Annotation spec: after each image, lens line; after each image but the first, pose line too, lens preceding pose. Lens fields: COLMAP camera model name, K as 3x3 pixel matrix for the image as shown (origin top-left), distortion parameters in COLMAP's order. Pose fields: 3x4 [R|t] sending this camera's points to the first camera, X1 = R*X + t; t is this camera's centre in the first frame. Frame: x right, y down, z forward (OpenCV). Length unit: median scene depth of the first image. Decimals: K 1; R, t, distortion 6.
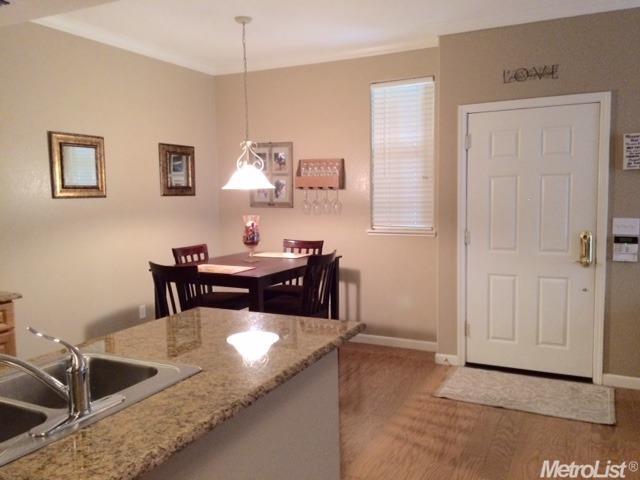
lens RADIAL K [[541.7, 0, 320.2], [0, 541.7, 240.8], [0, 0, 1]] dist [0.068829, -0.074641]
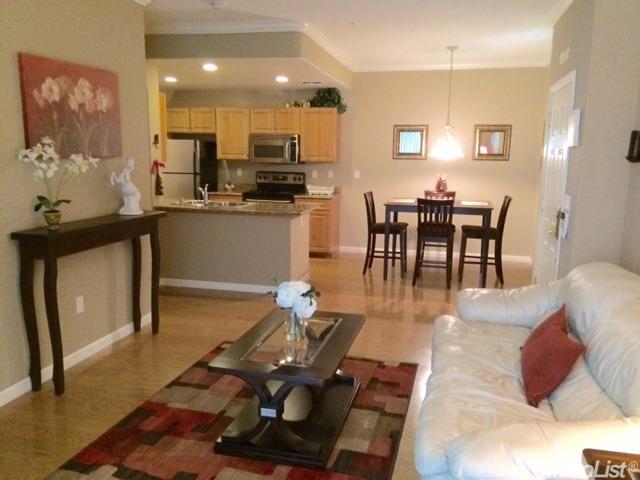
lens RADIAL K [[541.7, 0, 326.0], [0, 541.7, 242.5], [0, 0, 1]] dist [0.068829, -0.074641]
pose [[0.226853, 0.176673, -0.957770, 1.433355], [-0.110129, 0.981755, 0.155013, -0.059488], [0.967682, 0.070314, 0.242171, 0.309145]]
